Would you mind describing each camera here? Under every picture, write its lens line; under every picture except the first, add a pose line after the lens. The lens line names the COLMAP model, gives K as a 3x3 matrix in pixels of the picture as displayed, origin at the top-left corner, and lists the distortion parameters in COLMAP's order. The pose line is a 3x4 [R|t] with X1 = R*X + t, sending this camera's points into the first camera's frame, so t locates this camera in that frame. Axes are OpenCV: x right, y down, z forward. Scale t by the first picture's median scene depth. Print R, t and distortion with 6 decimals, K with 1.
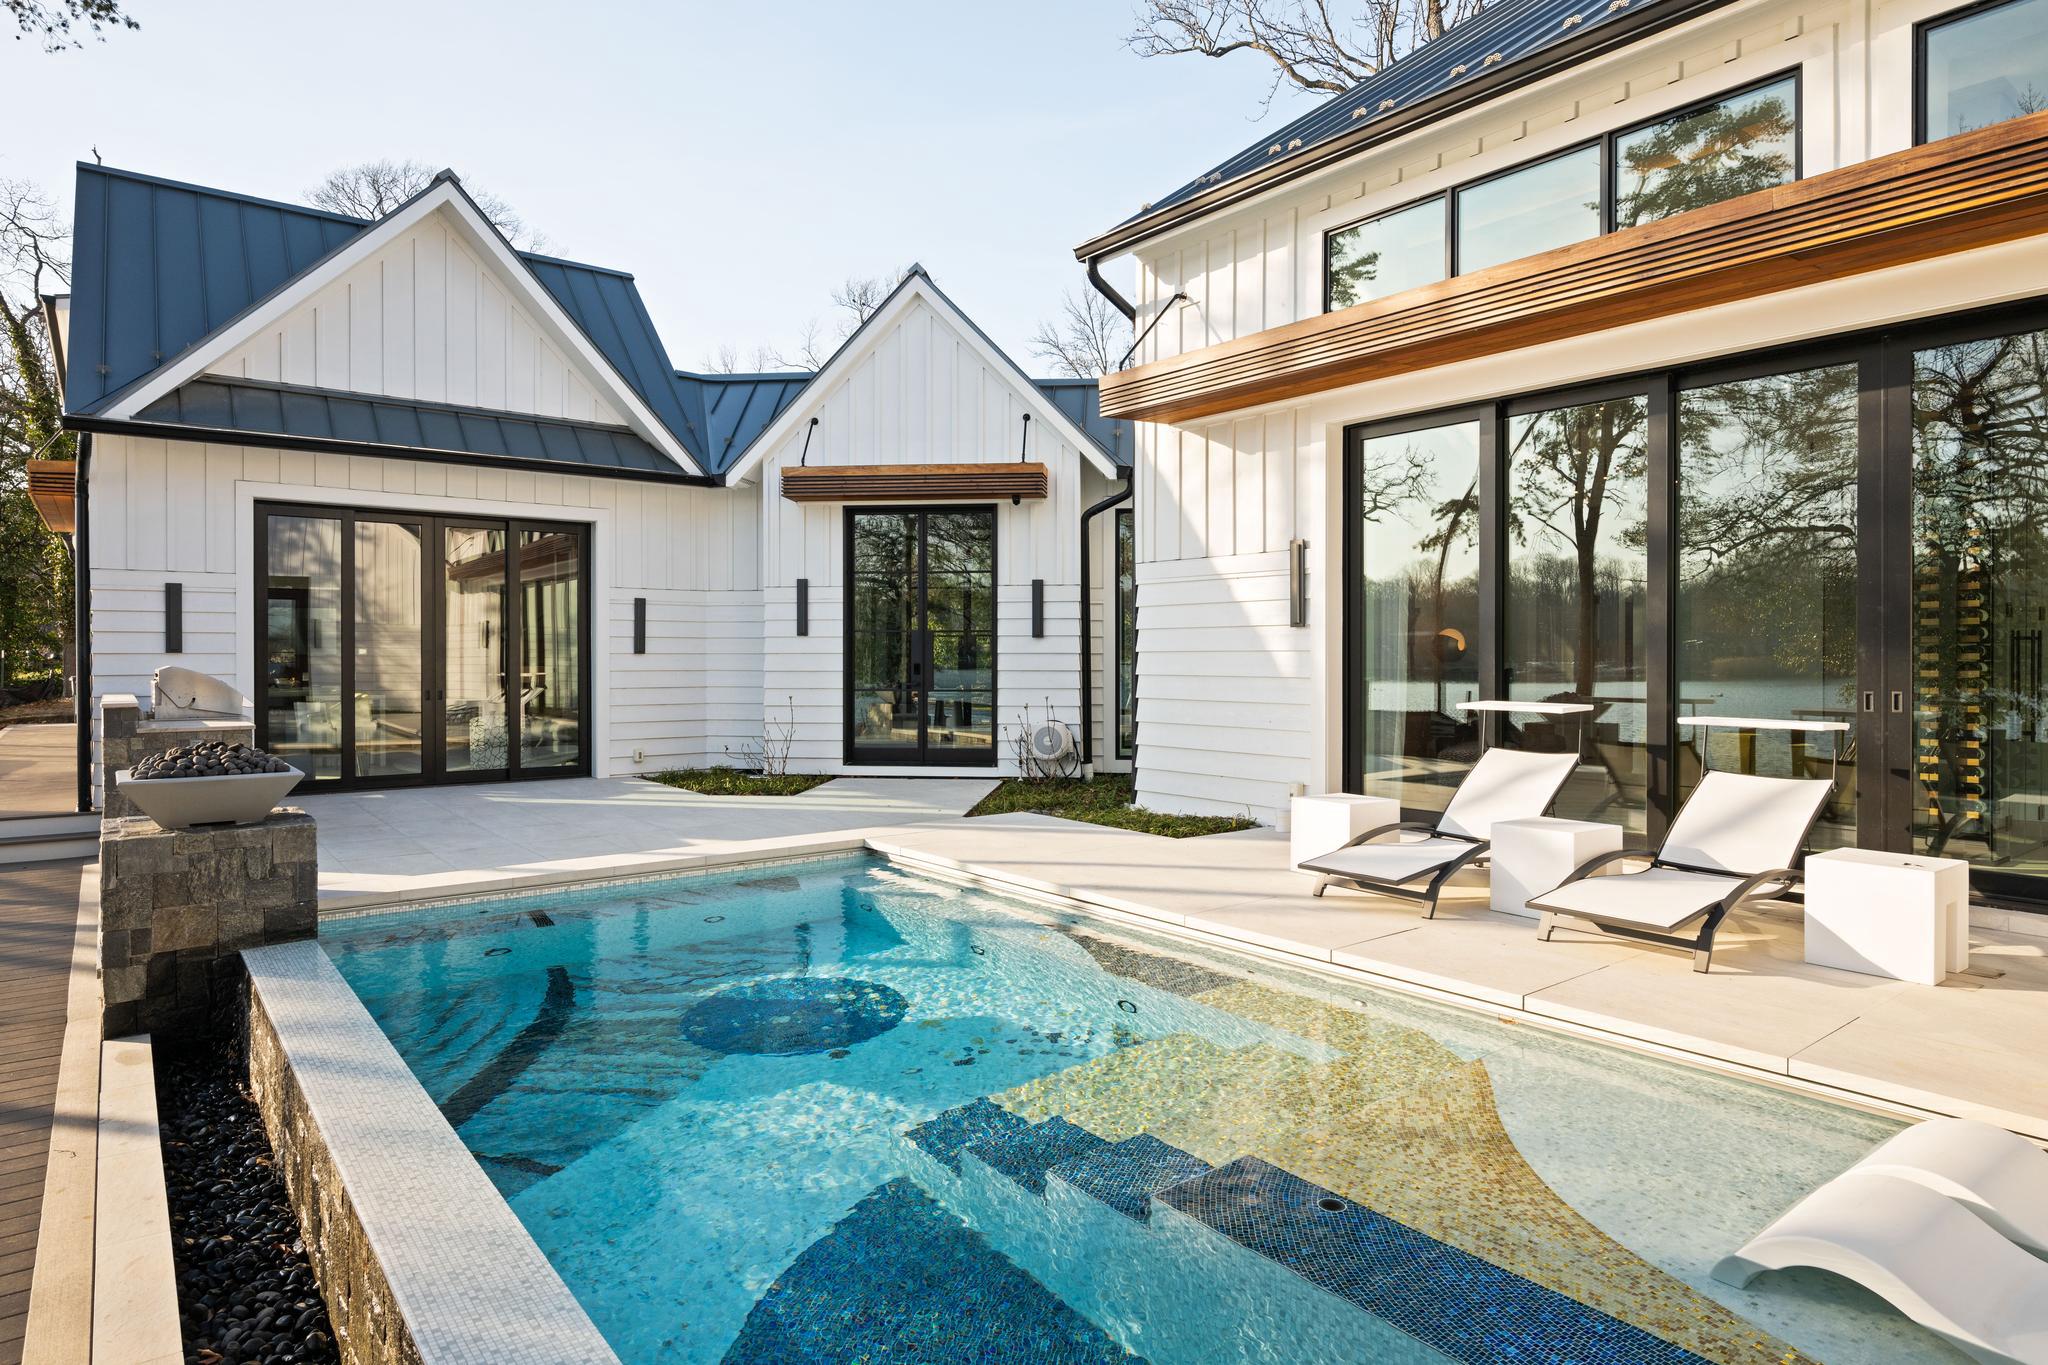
lens RADIAL K [[1173.6, 0, 1026.4], [0, 1173.6, 672.5], [0, 0, 1]] dist [-0.004334, -0.004220]
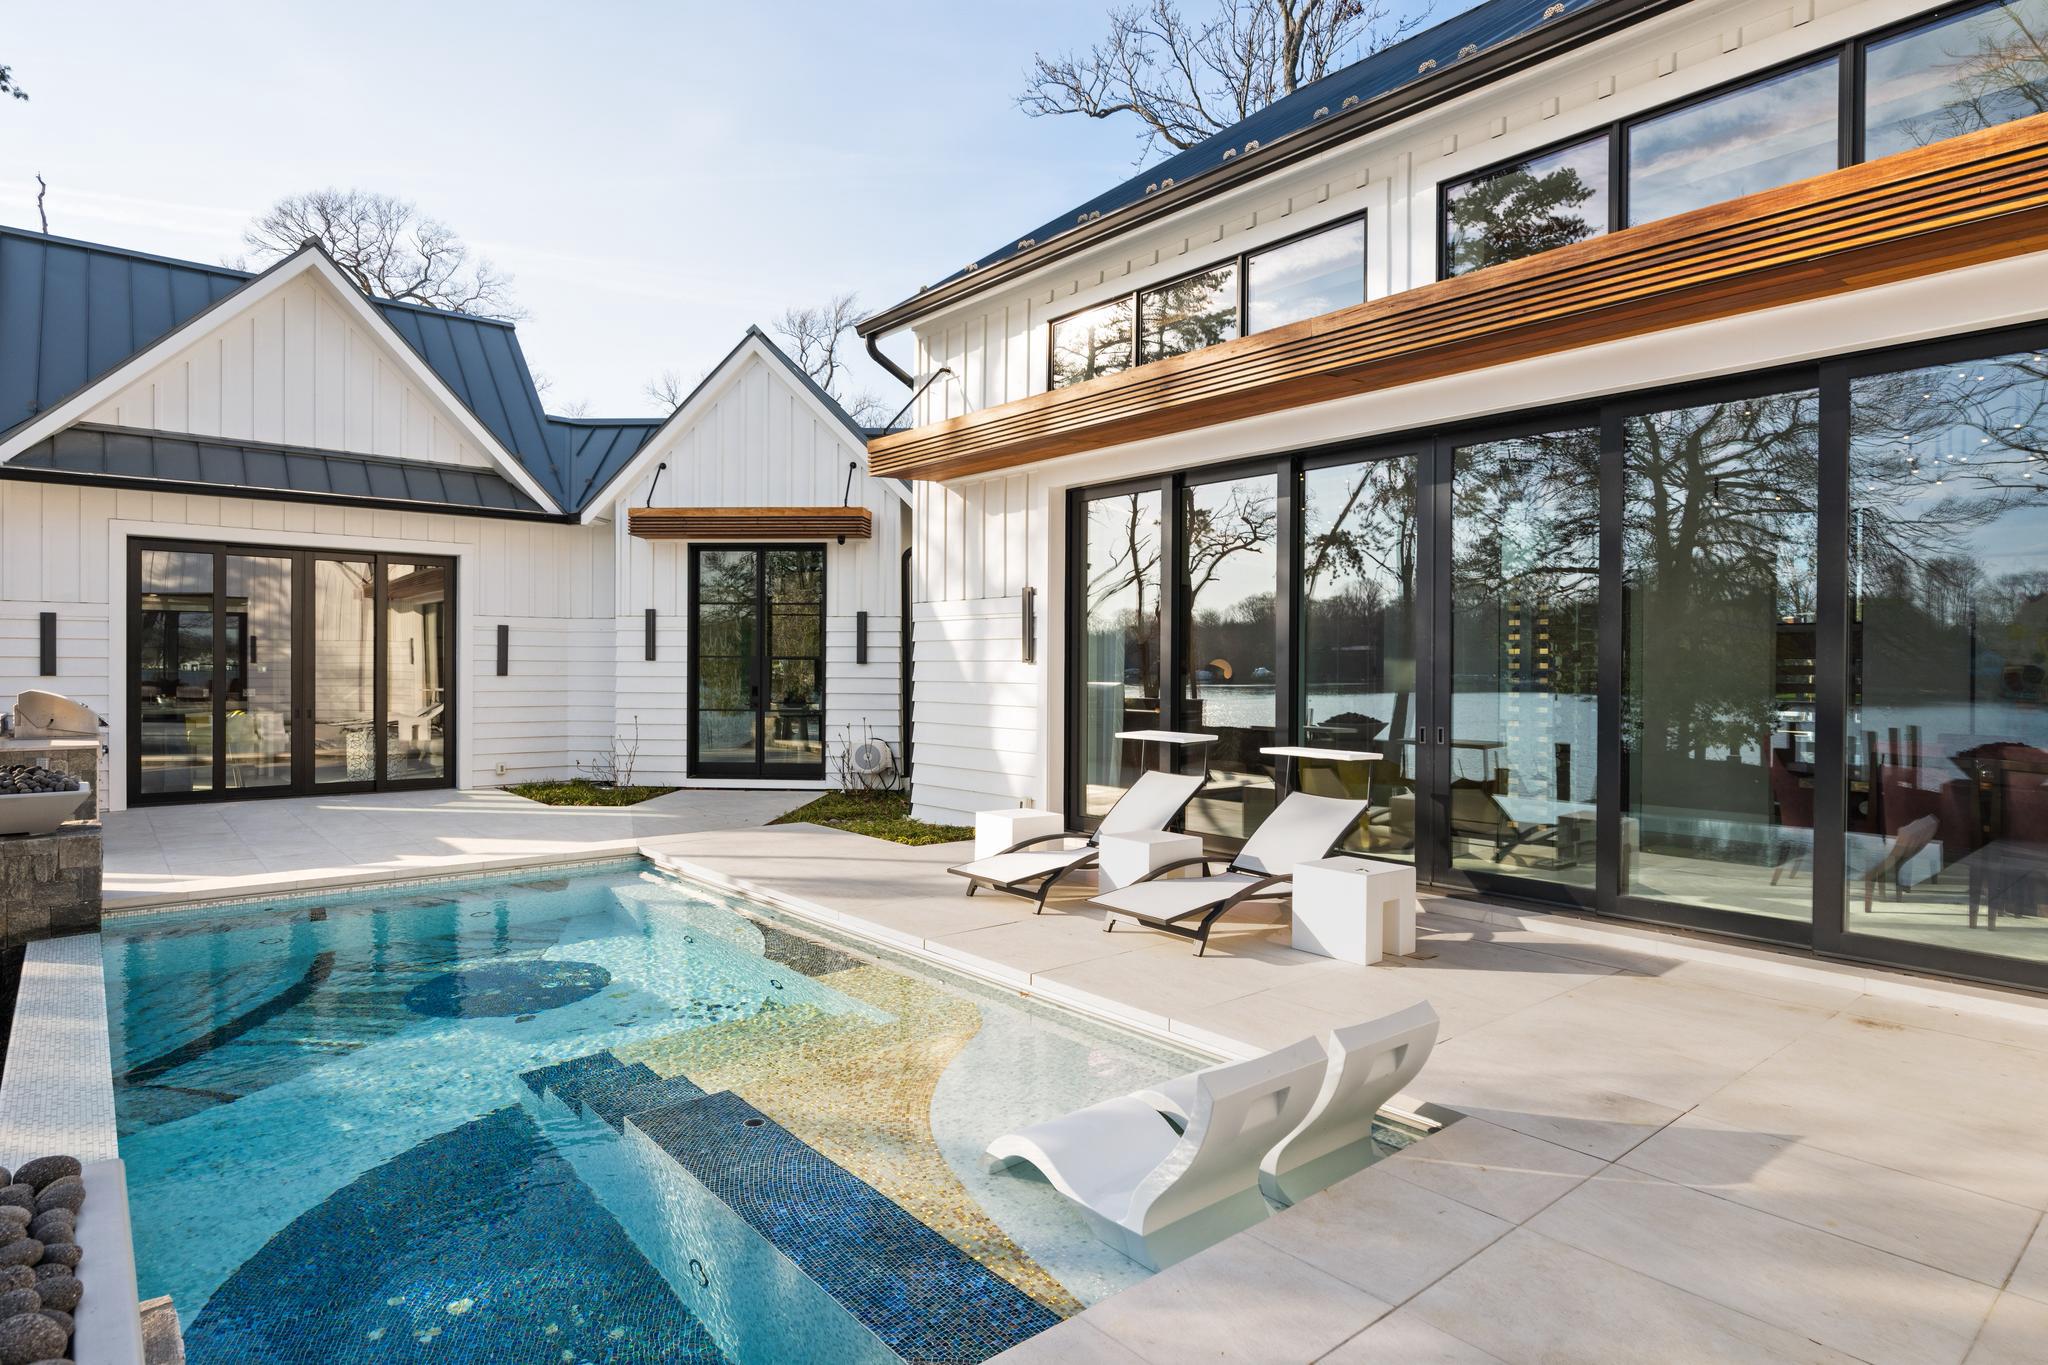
lens RADIAL K [[1129.5, 0, 1024.0], [0, 1129.5, 682.5], [0, 0, 1]] dist [-0.004655, -0.001260]
pose [[0.999392, 0.005256, 0.034458, 0.129058], [-0.005268, 0.999986, 0.000256, -0.013443], [-0.034456, -0.000437, 0.999406, -0.075008]]
